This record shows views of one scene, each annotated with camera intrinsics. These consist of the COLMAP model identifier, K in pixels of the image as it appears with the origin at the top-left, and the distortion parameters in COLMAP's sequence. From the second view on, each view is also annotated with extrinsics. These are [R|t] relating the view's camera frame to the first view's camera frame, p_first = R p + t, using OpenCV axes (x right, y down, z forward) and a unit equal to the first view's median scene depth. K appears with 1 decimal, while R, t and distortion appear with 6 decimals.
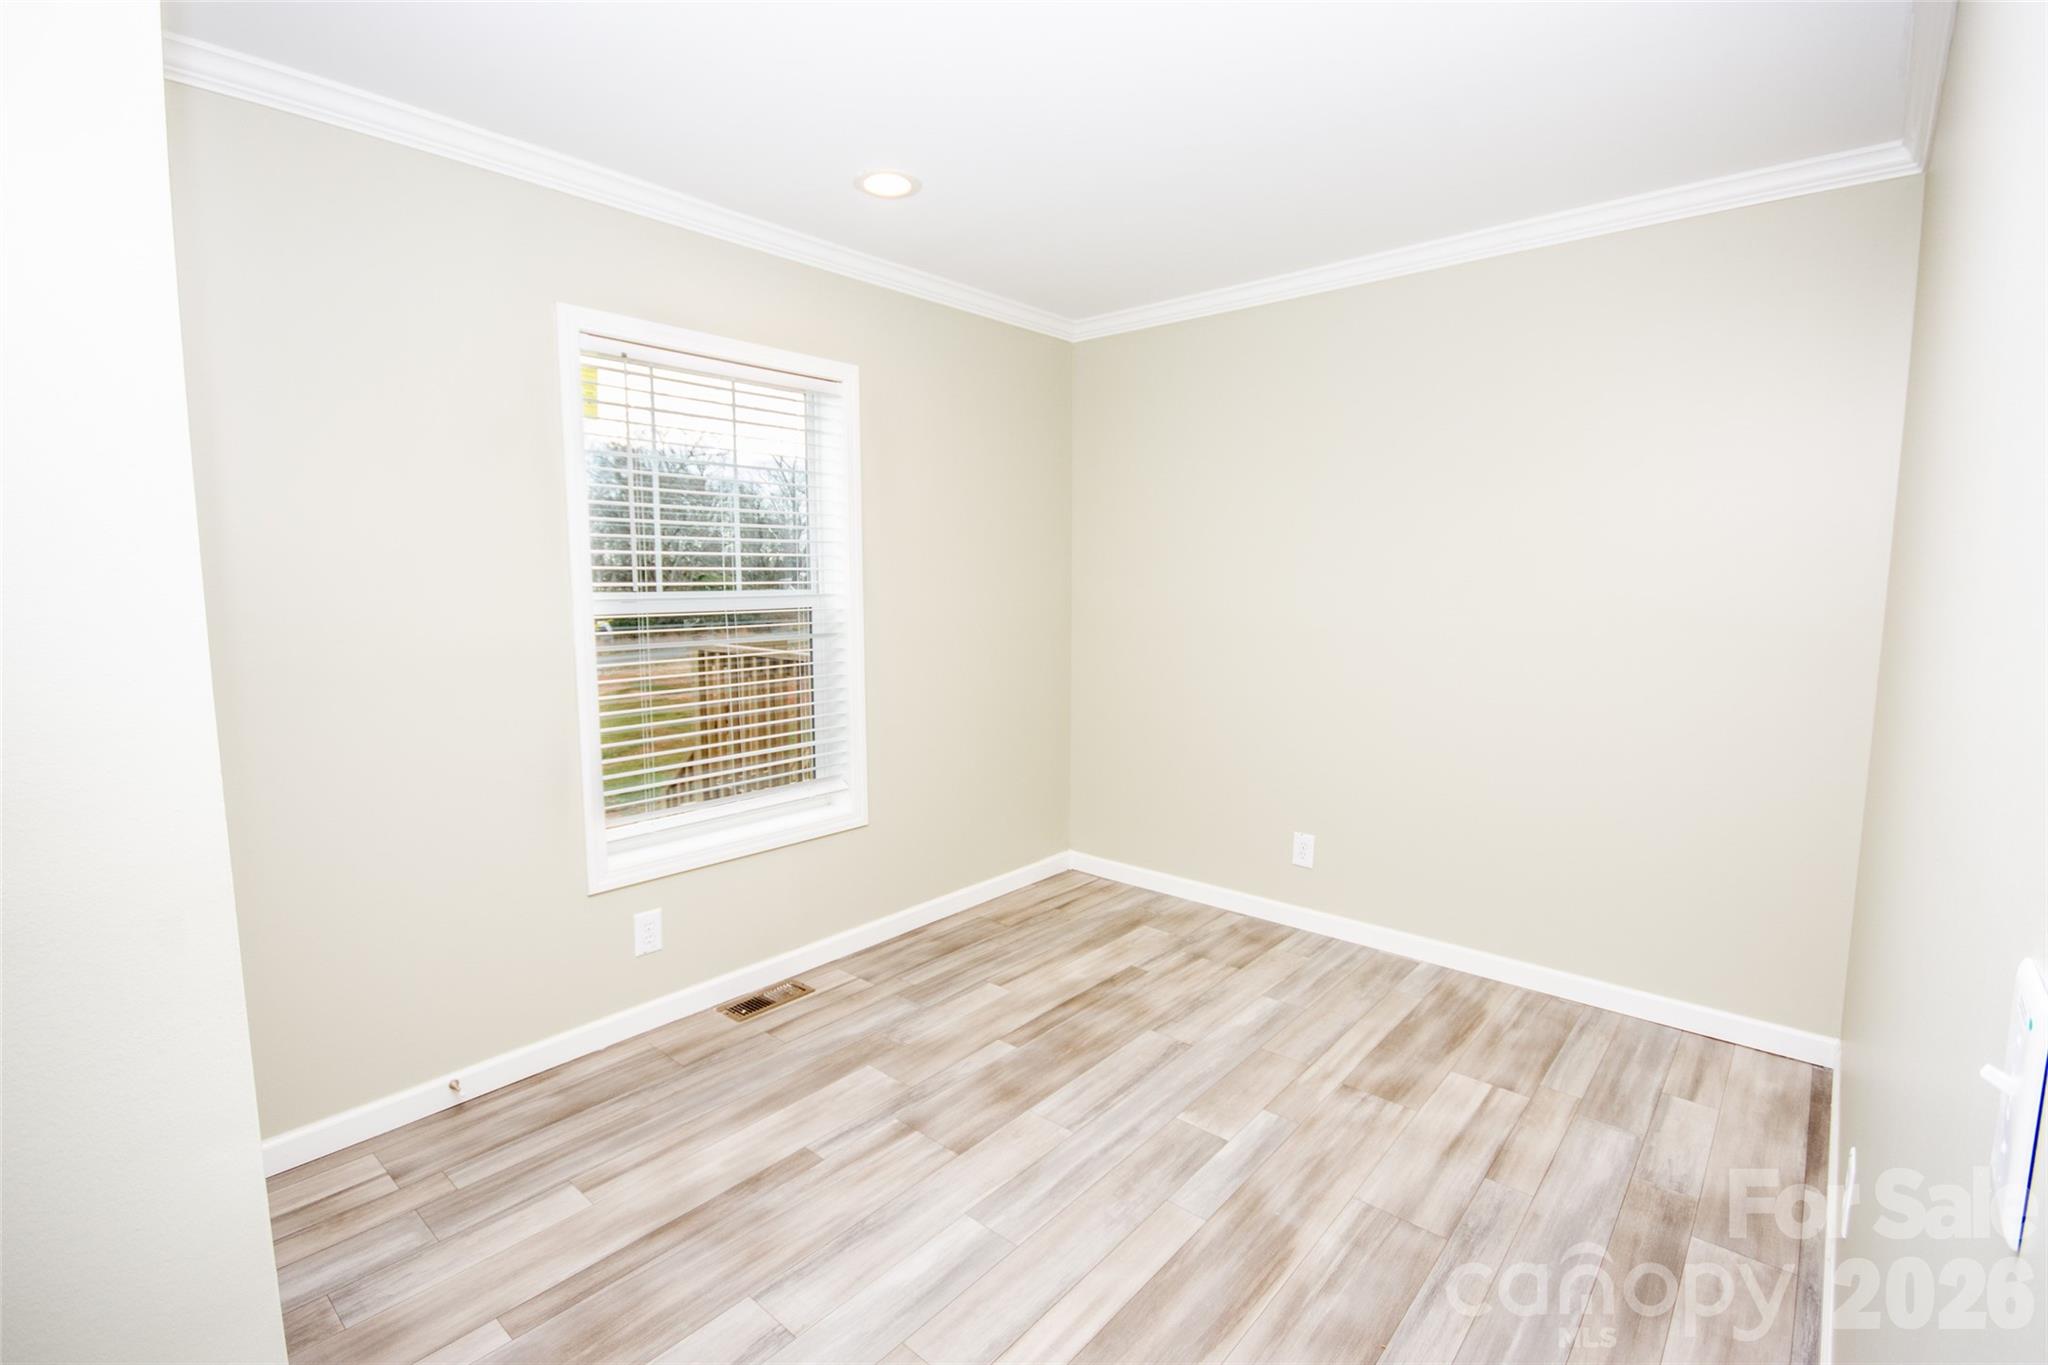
lens RADIAL K [[913.3, 0, 1053.2], [0, 913.3, 696.6], [0, 0, 1]] dist [0.008645, -0.009692]
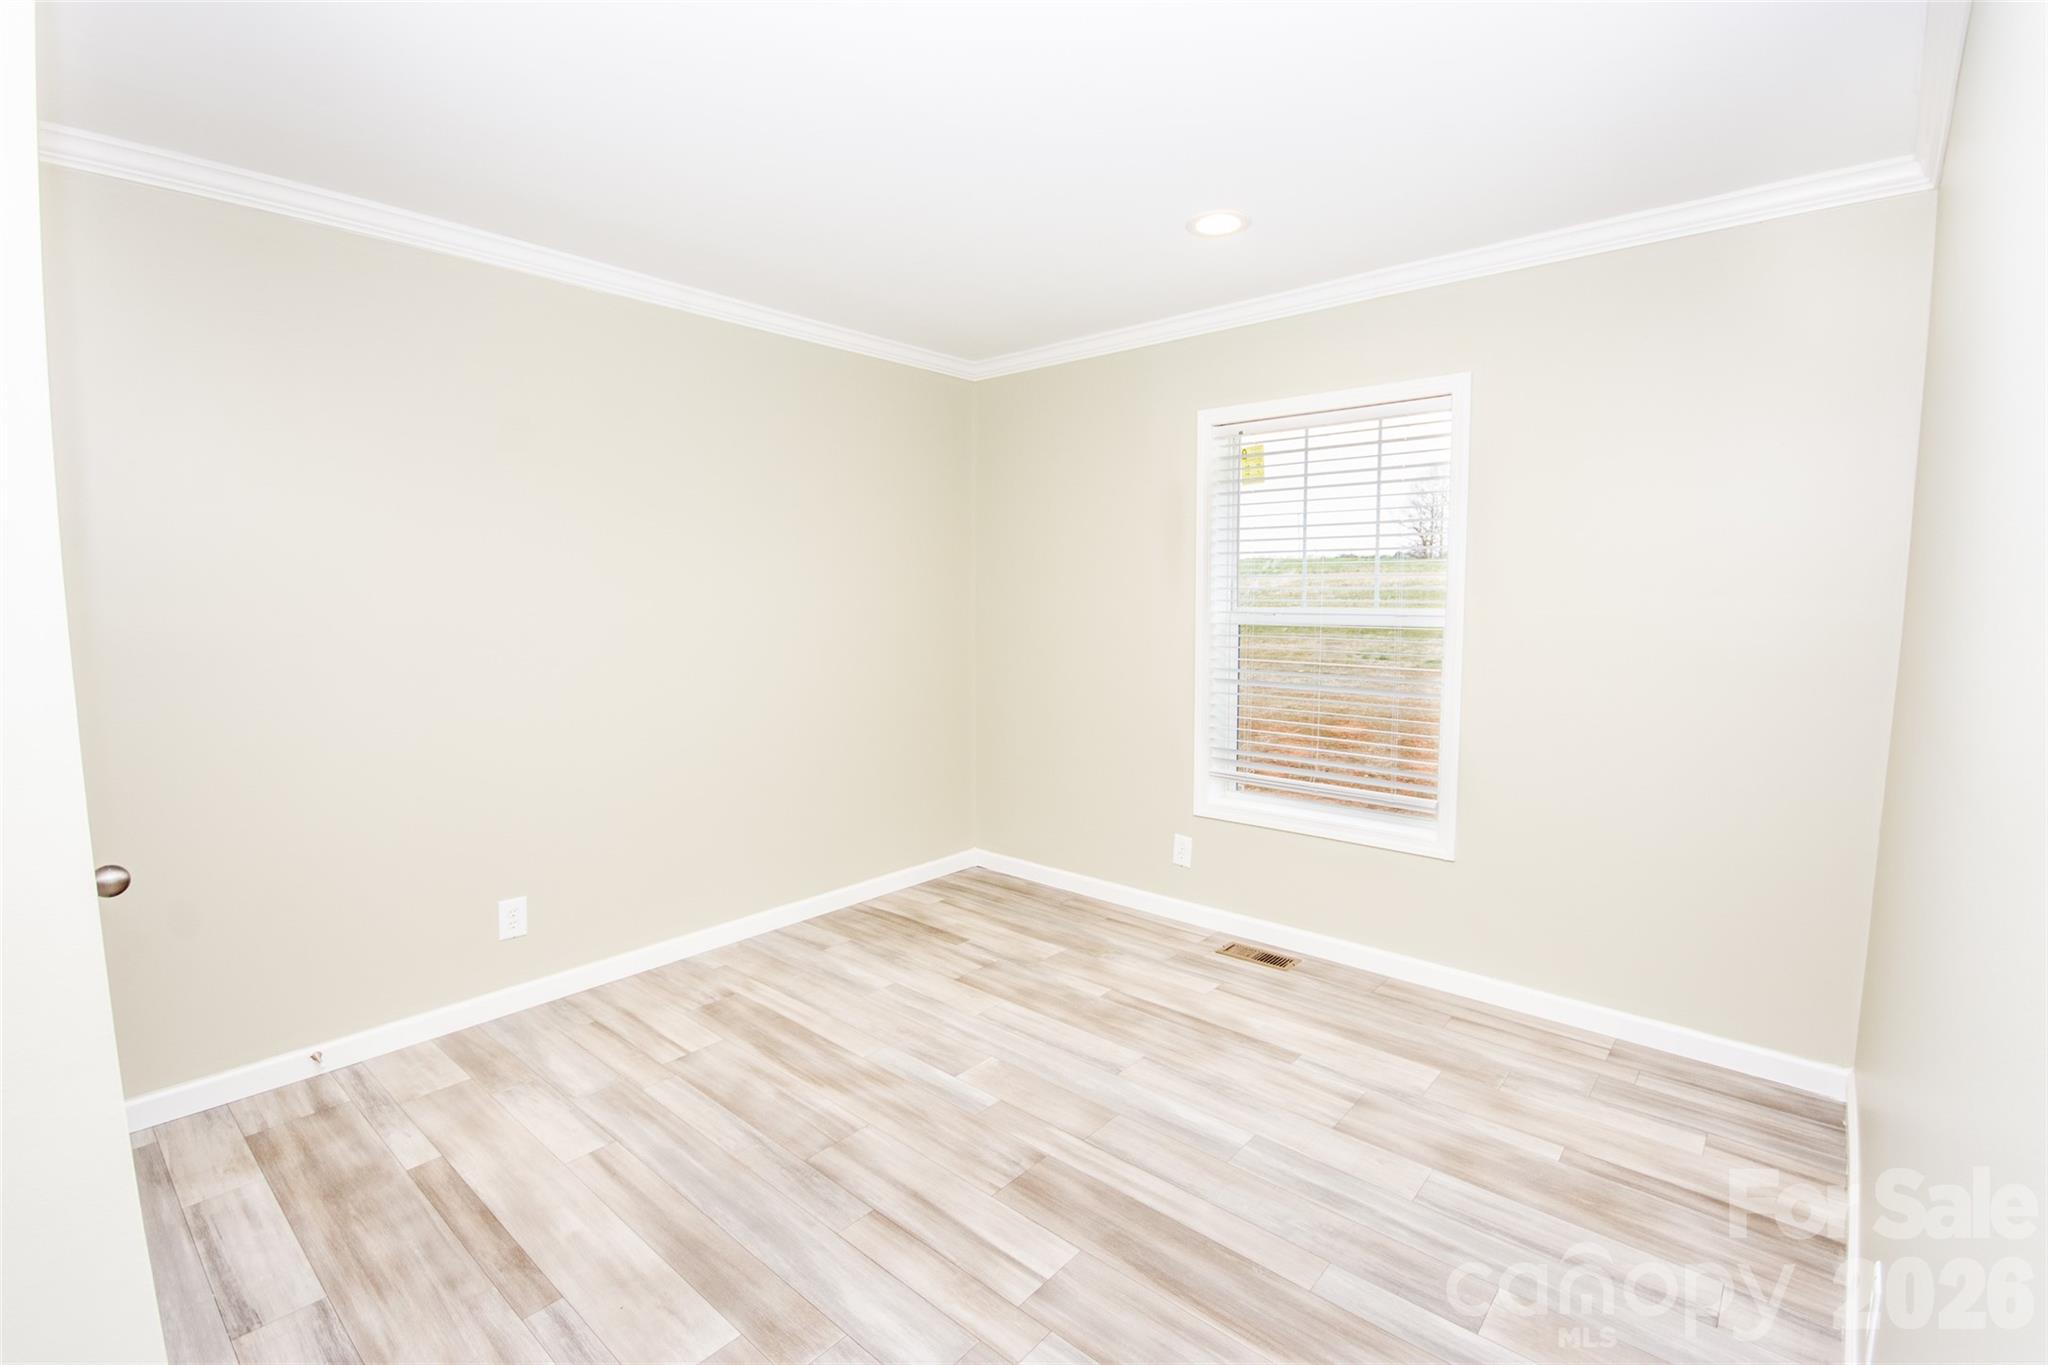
lens RADIAL K [[913.3, 0, 1017.6], [0, 913.3, 668.2], [0, 0, 1]] dist [0.008645, -0.009692]
pose [[-0.017786, 0.078471, -0.996758, 1.049732], [-0.128490, 0.988470, 0.080111, -0.106939], [0.991551, 0.129498, -0.007498, 0.815464]]
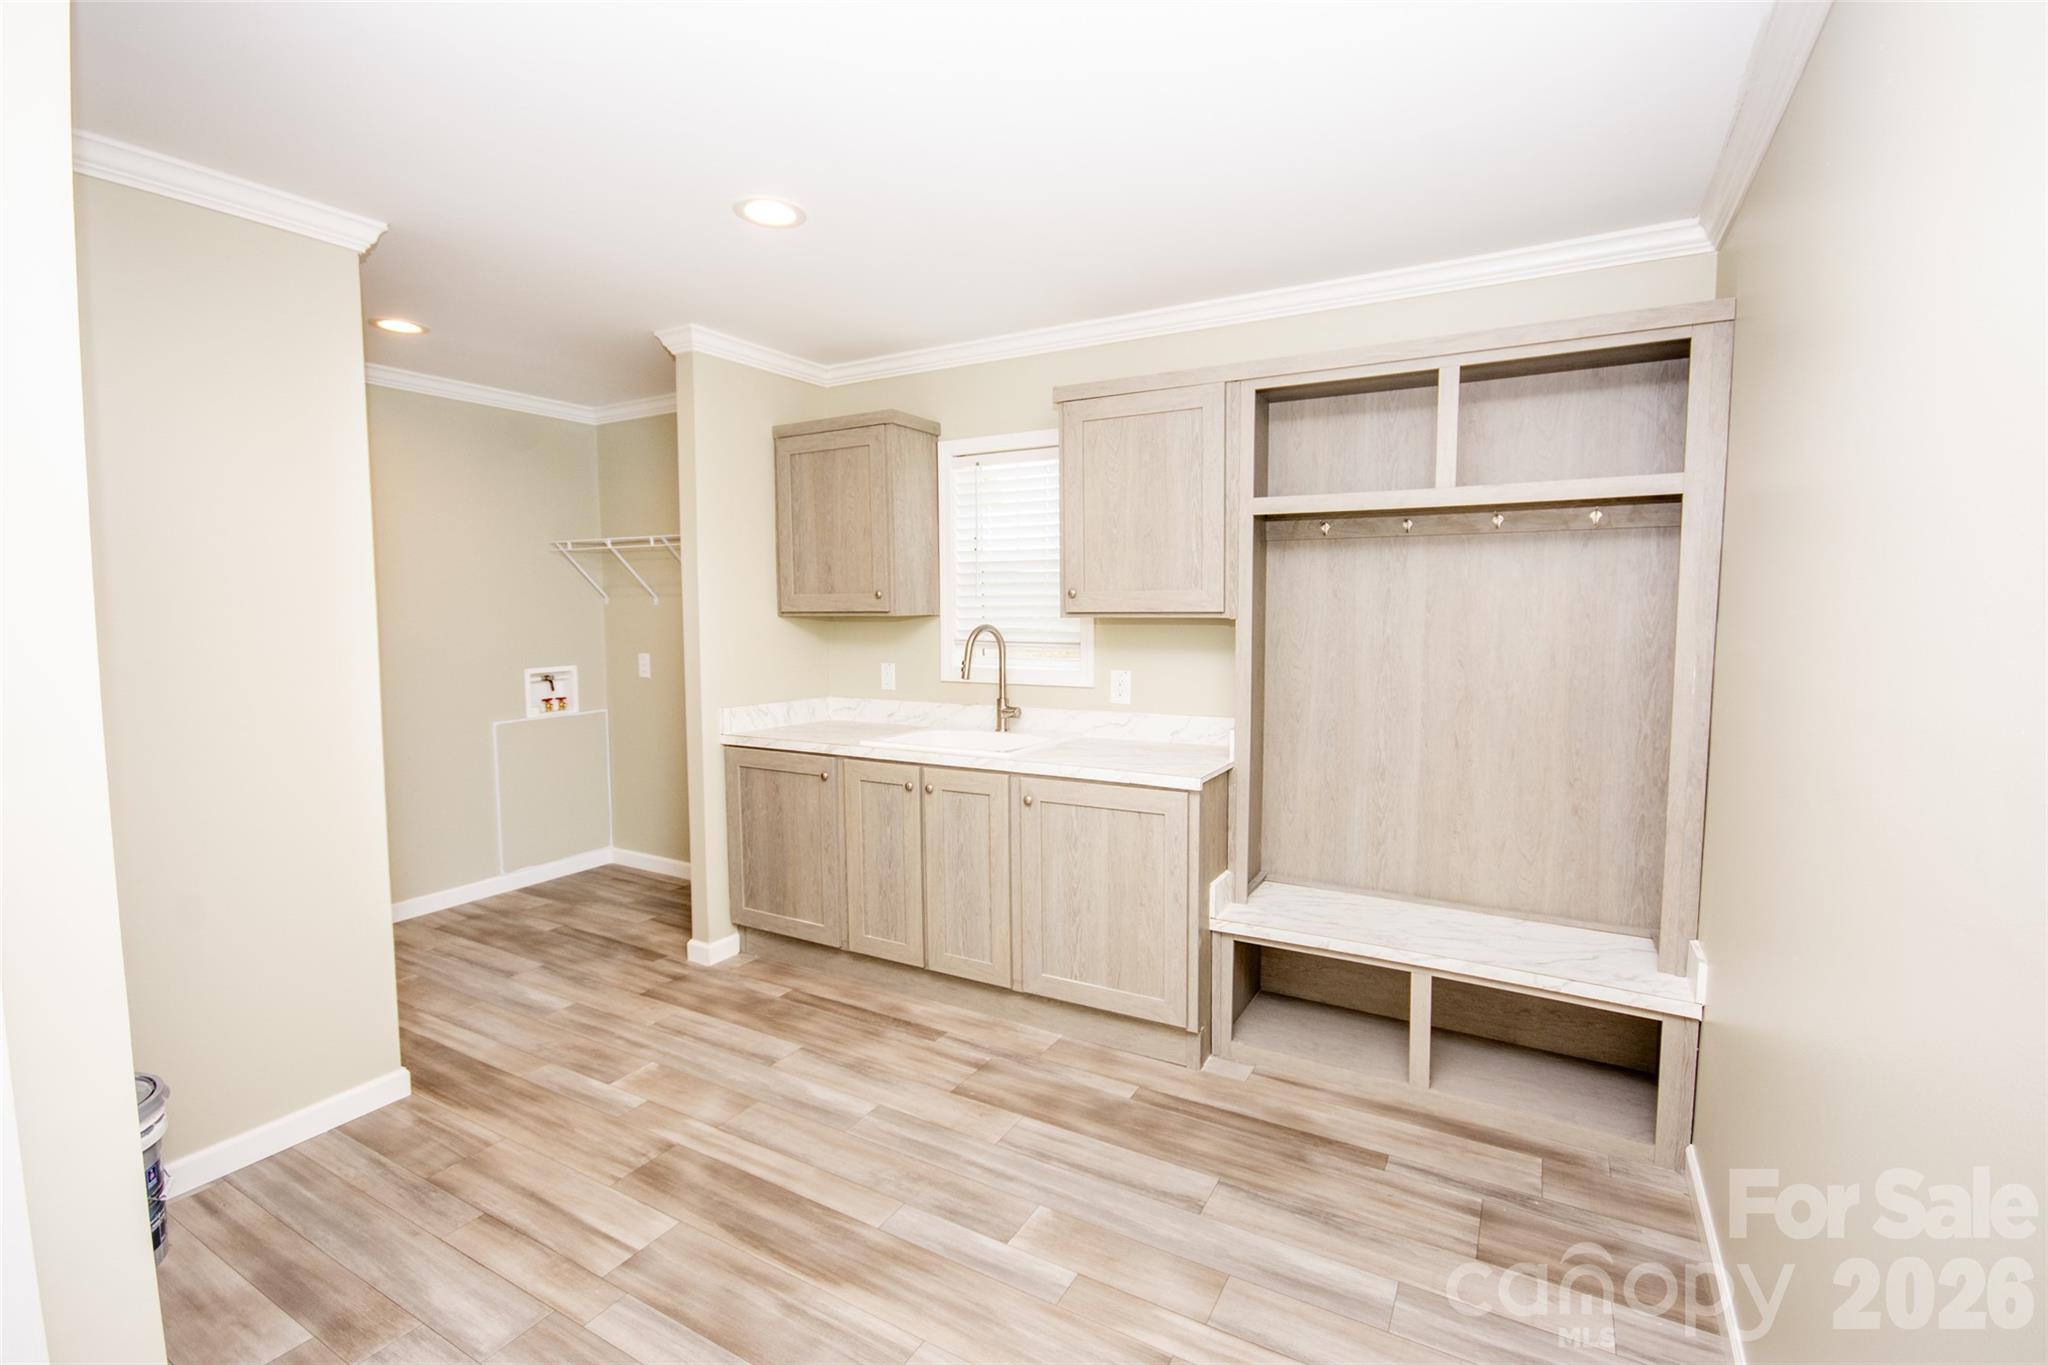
lens RADIAL K [[913.3, 0, 1031.9], [0, 913.3, 549.3], [0, 0, 1]] dist [0.008645, -0.009692]
pose [[0.185592, -0.065104, -0.980468, 1.230475], [-0.124795, 0.988161, -0.089238, -0.144722], [0.974670, 0.138920, 0.175270, 0.988340]]
